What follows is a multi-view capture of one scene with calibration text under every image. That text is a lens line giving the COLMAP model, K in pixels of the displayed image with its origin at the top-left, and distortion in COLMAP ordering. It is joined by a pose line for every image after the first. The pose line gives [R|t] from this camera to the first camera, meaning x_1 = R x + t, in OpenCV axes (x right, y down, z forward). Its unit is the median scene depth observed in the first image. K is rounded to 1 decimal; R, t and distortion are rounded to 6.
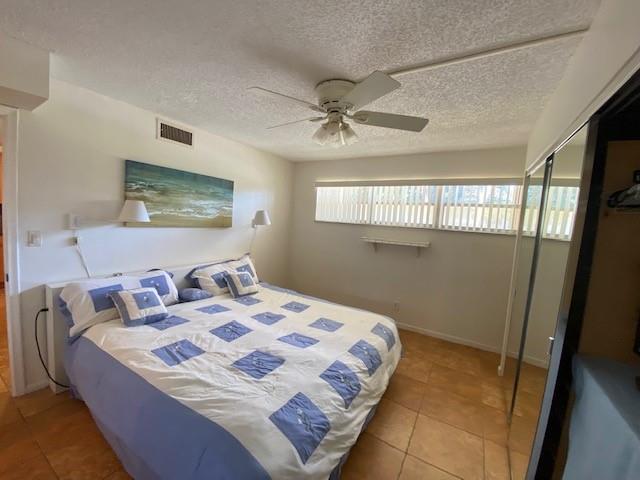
lens RADIAL K [[260.6, 0, 320.0], [0, 260.6, 240.0], [0, 0, 1]] dist [0.025244, -0.022336]
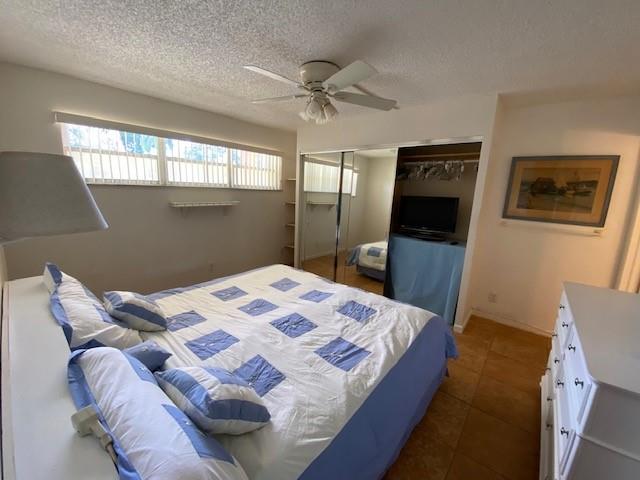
lens RADIAL K [[260.6, 0, 320.0], [0, 260.6, 240.0], [0, 0, 1]] dist [0.025244, -0.022336]
pose [[0.151863, -0.242109, 0.958291, -1.054615], [0.072839, 0.969641, 0.233433, -0.104139], [-0.985714, 0.034352, 0.164887, 0.766803]]
